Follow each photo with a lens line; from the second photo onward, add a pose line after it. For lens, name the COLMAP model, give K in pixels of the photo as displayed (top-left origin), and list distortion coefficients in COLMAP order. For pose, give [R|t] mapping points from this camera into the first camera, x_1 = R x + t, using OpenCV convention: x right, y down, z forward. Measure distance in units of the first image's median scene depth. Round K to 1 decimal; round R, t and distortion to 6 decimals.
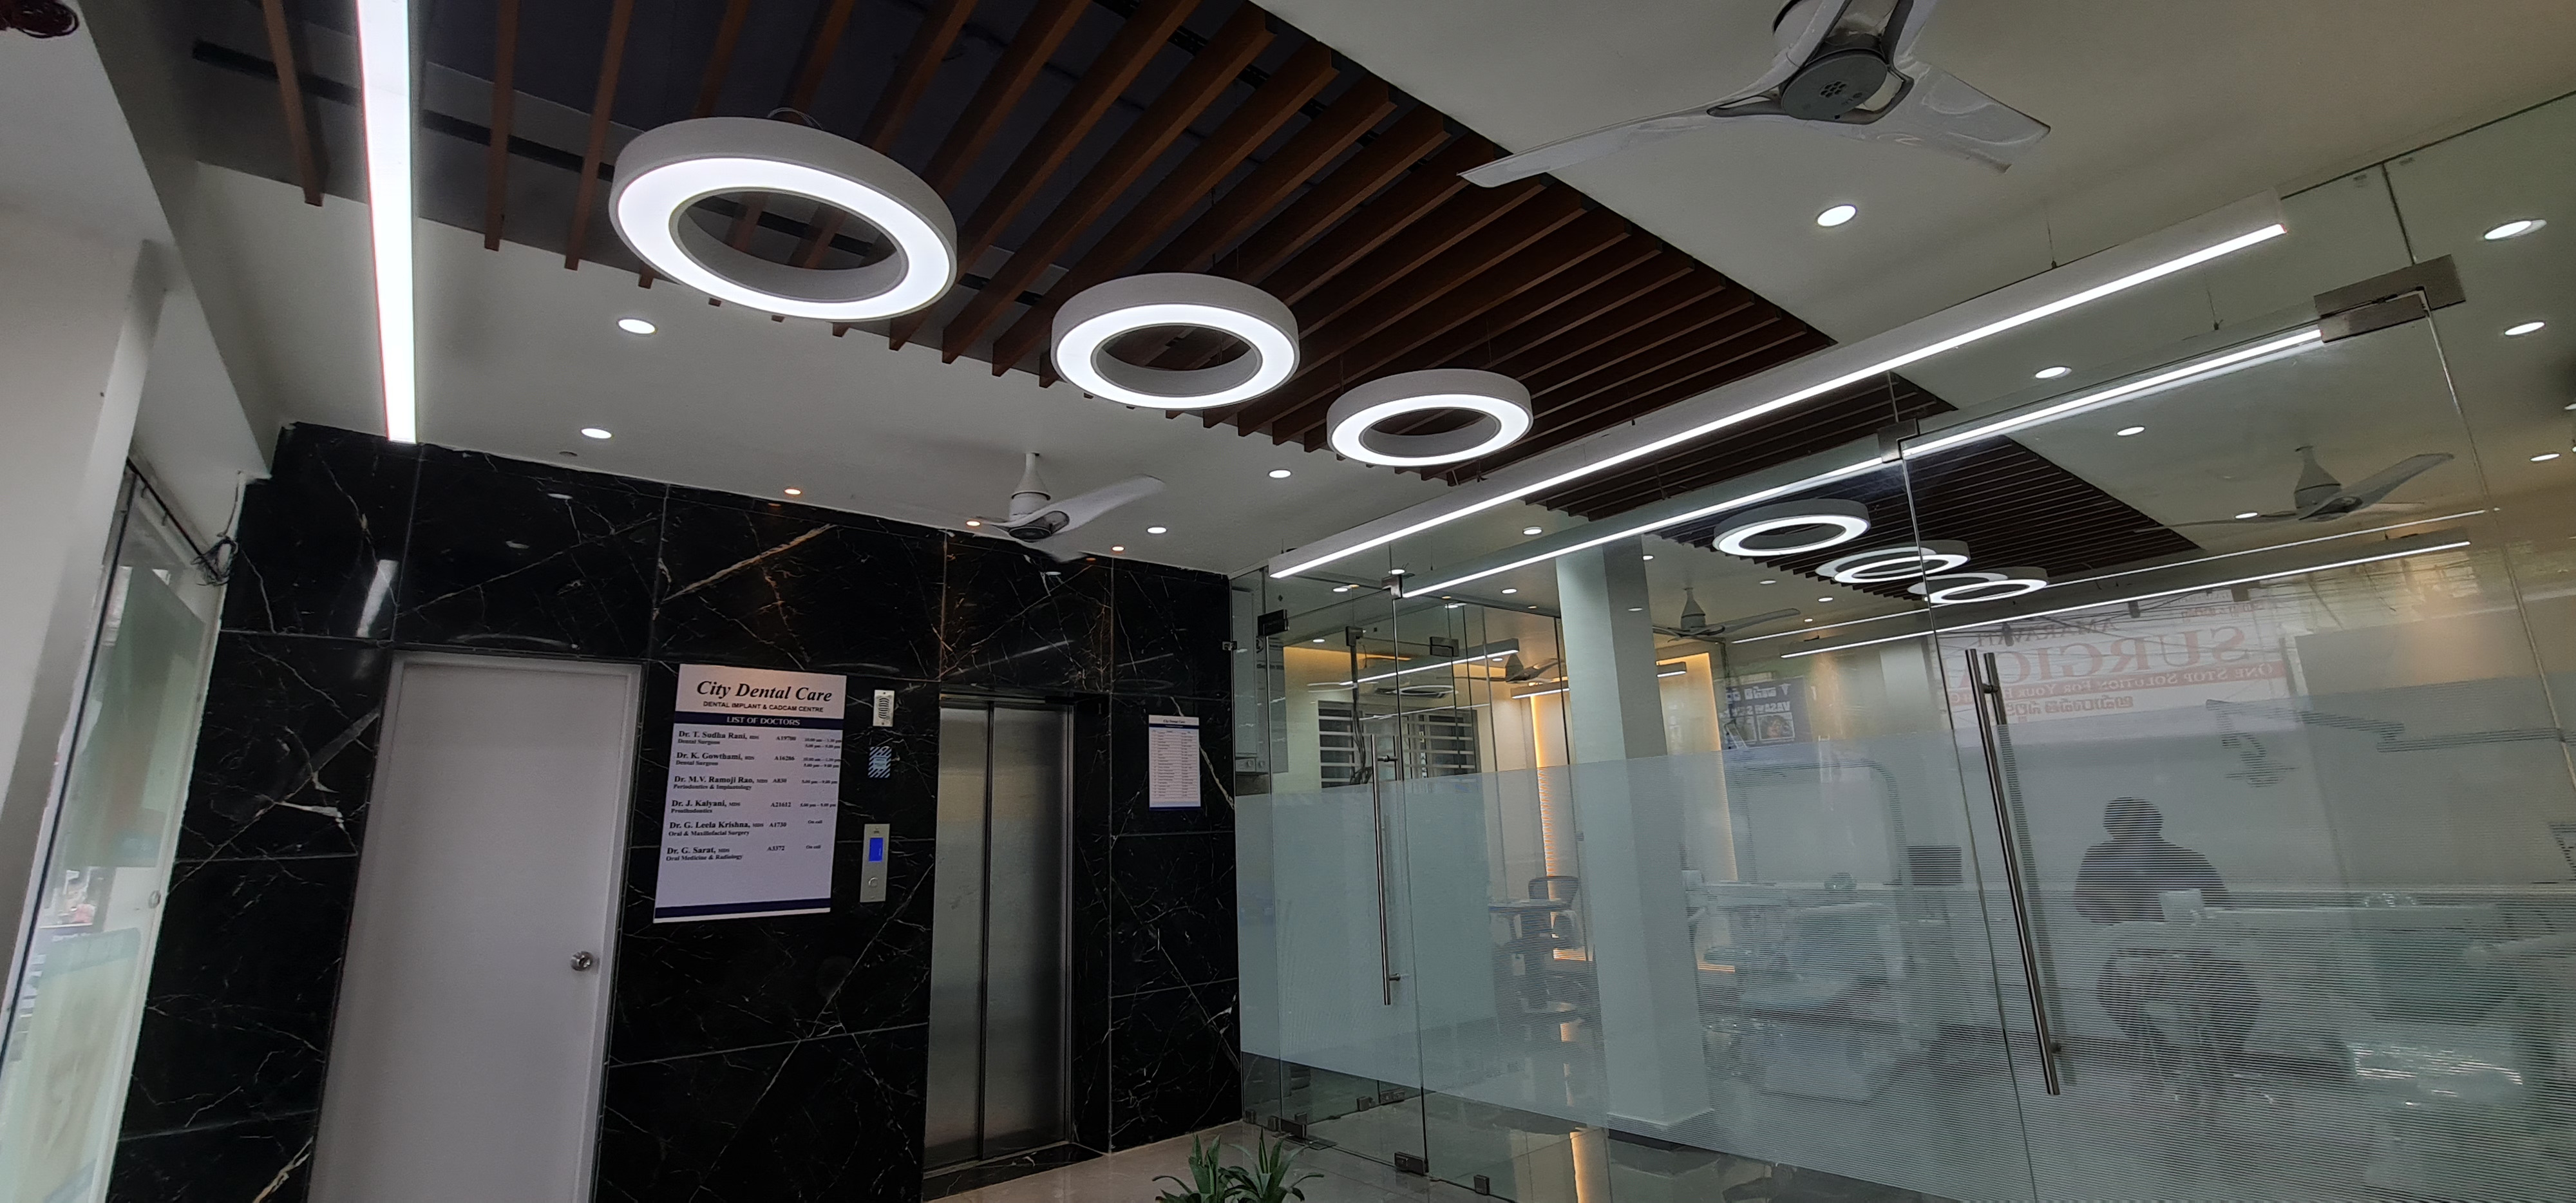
lens RADIAL K [[1050.6, 0, 1278.0], [0, 1050.6, 589.0], [0, 0, 1]] dist [-0.001389, -0.003059]
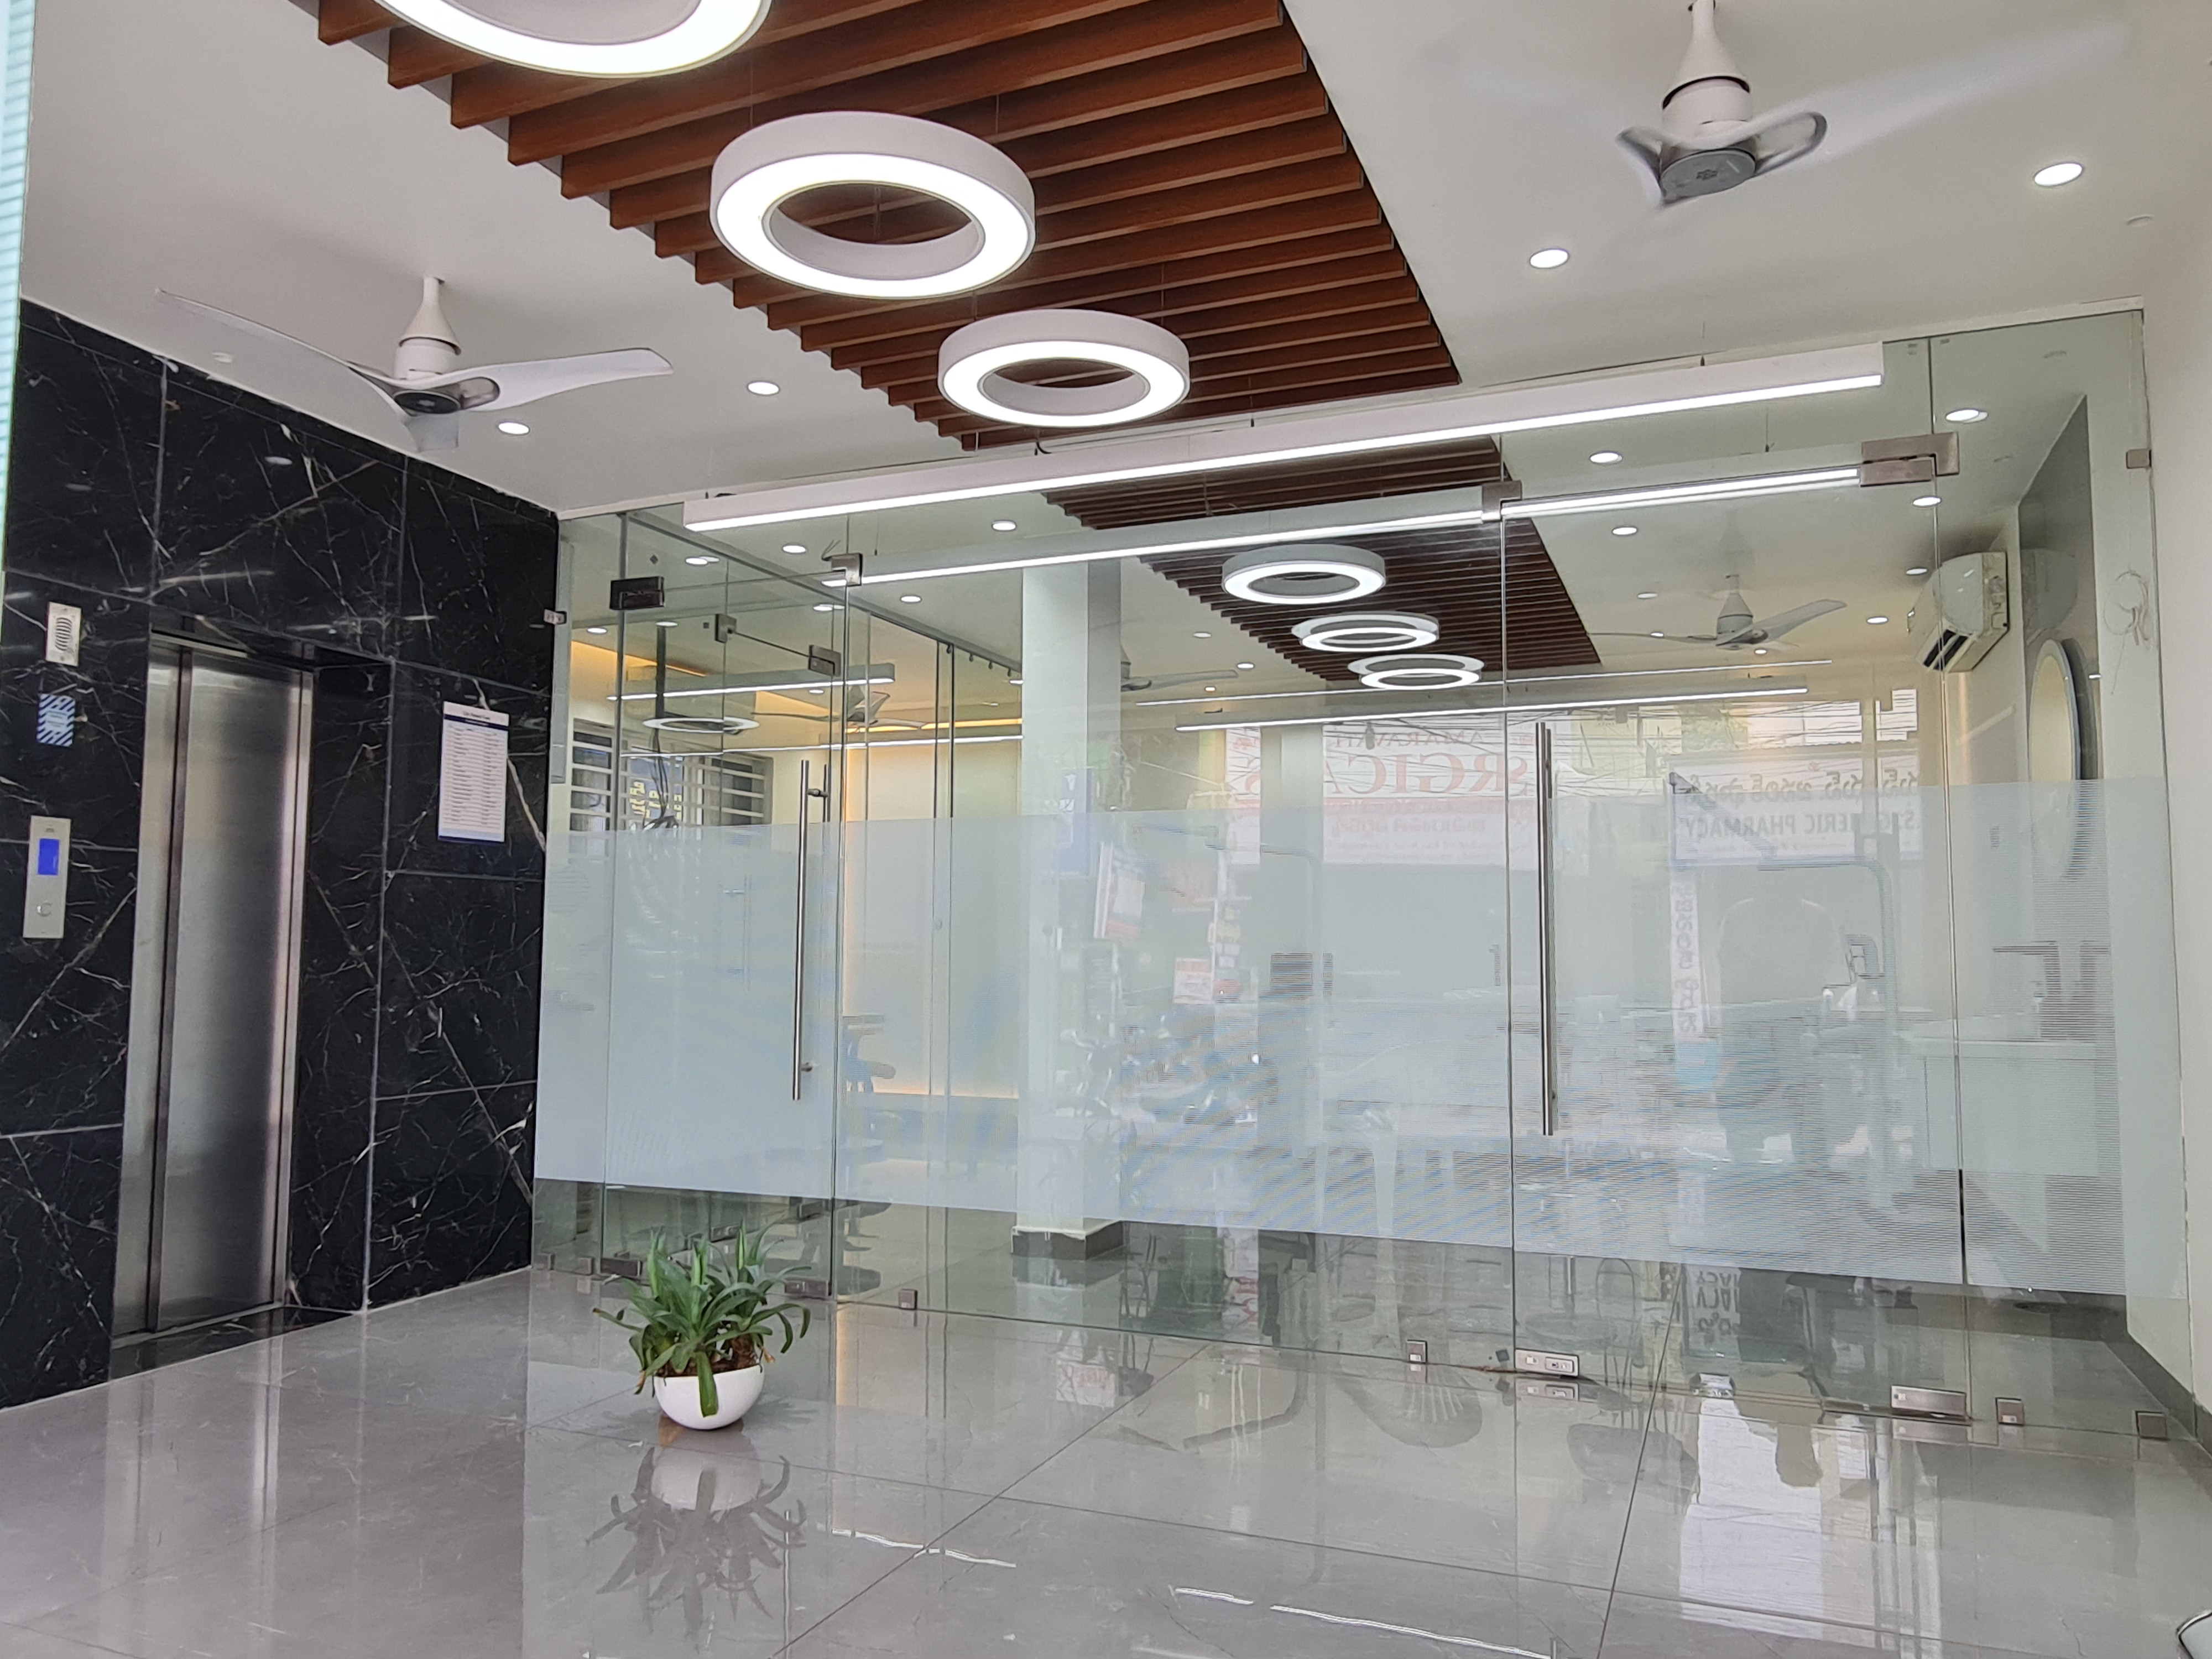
lens RADIAL K [[1525.0, 0, 1100.8], [0, 1525.0, 826.5], [0, 0, 1]] dist [-0.009556, 0.000238]
pose [[0.877557, 0.081312, 0.472527, -0.214548], [-0.148154, 0.983273, 0.105943, 0.034393], [-0.456008, -0.162978, 0.874925, -0.058003]]
